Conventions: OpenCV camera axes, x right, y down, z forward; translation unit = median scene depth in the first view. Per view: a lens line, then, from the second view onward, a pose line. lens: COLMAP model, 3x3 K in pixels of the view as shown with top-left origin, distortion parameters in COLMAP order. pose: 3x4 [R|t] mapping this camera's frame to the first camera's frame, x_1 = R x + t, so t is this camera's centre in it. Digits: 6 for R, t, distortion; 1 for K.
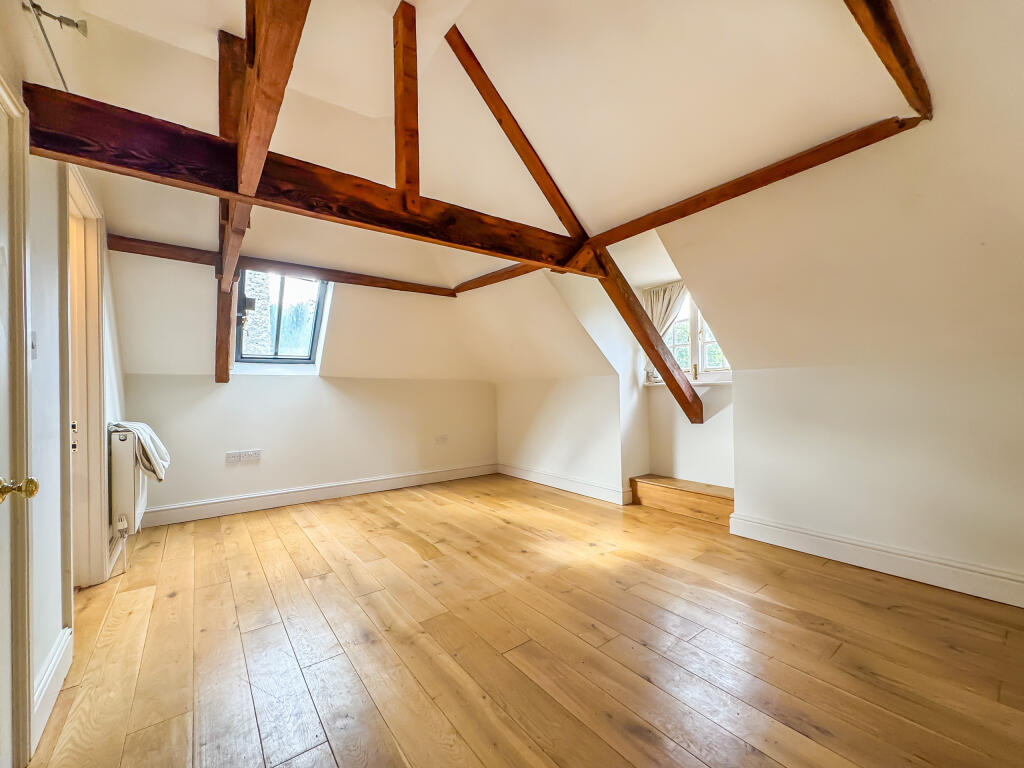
lens RADIAL K [[412.1, 0, 507.9], [0, 412.1, 390.8], [0, 0, 1]] dist [0.001014, 0.000168]
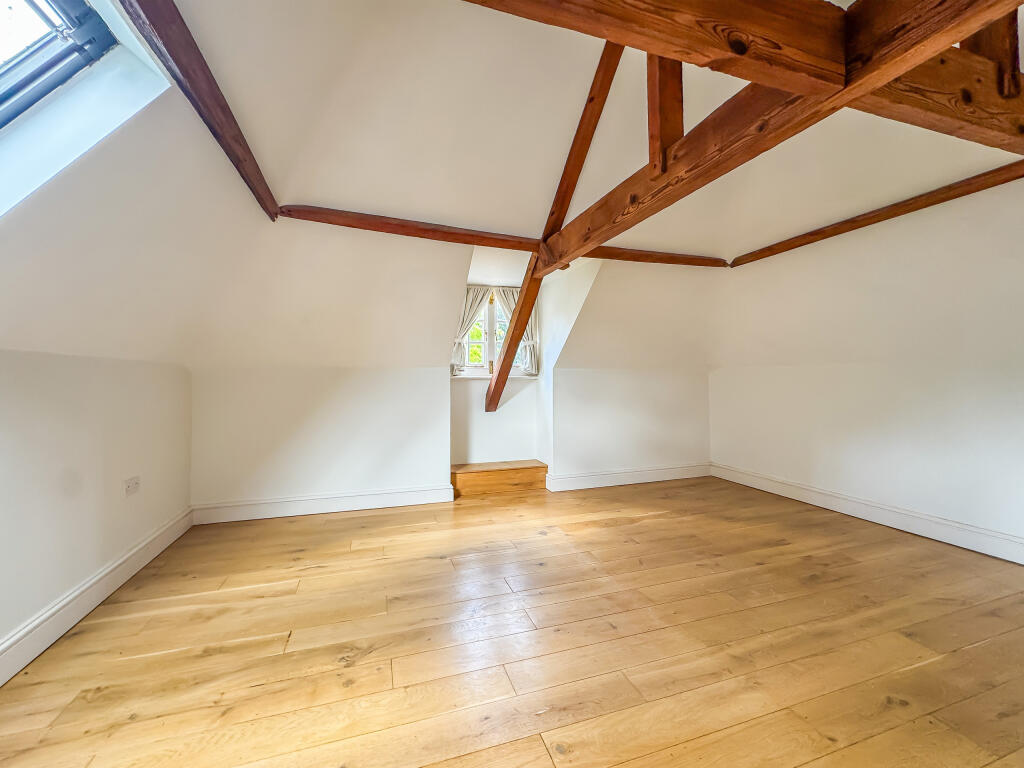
lens RADIAL K [[412.6, 0, 507.5], [0, 412.6, 370.7], [0, 0, 1]] dist [0.000209, -0.000111]
pose [[0.325546, 0.025924, 0.945171, -0.649668], [-0.004712, 0.999656, -0.025796, -0.006203], [-0.945514, 0.003944, 0.325557, 0.596463]]
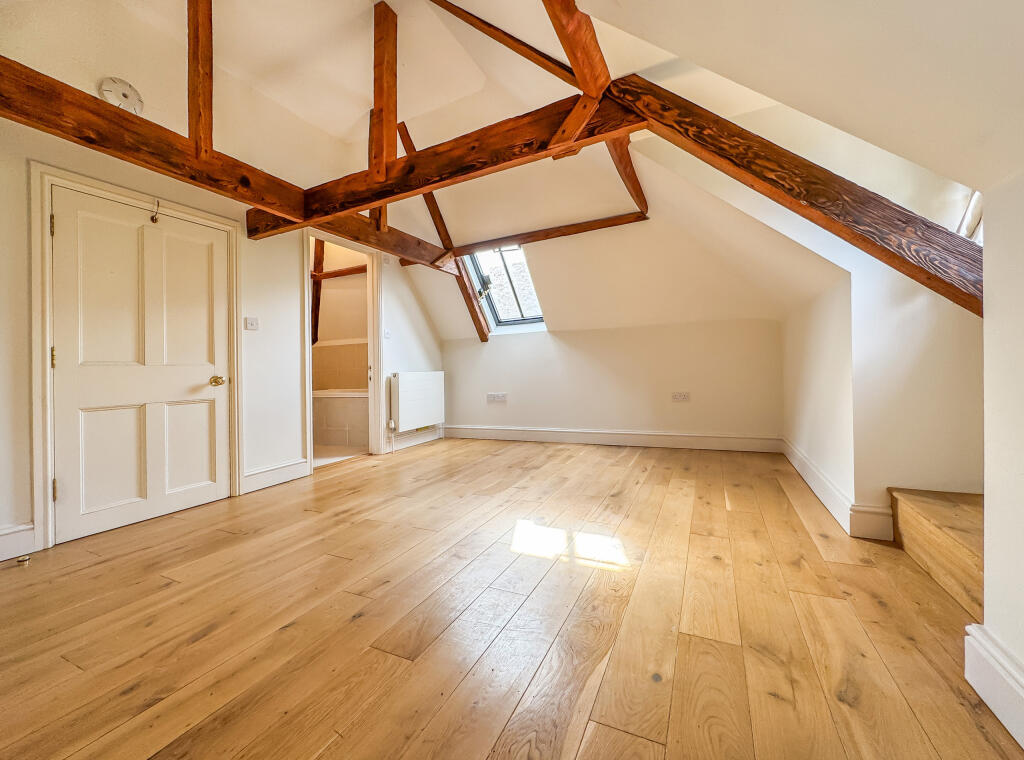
lens RADIAL K [[419.1, 0, 506.8], [0, 419.1, 374.9], [0, 0, 1]] dist [0.000446, 0.000098]
pose [[0.450866, 0.002462, -0.892588, 0.581672], [0.033430, 0.999248, 0.019643, 0.064041], [0.891966, -0.038696, 0.450444, 0.440180]]
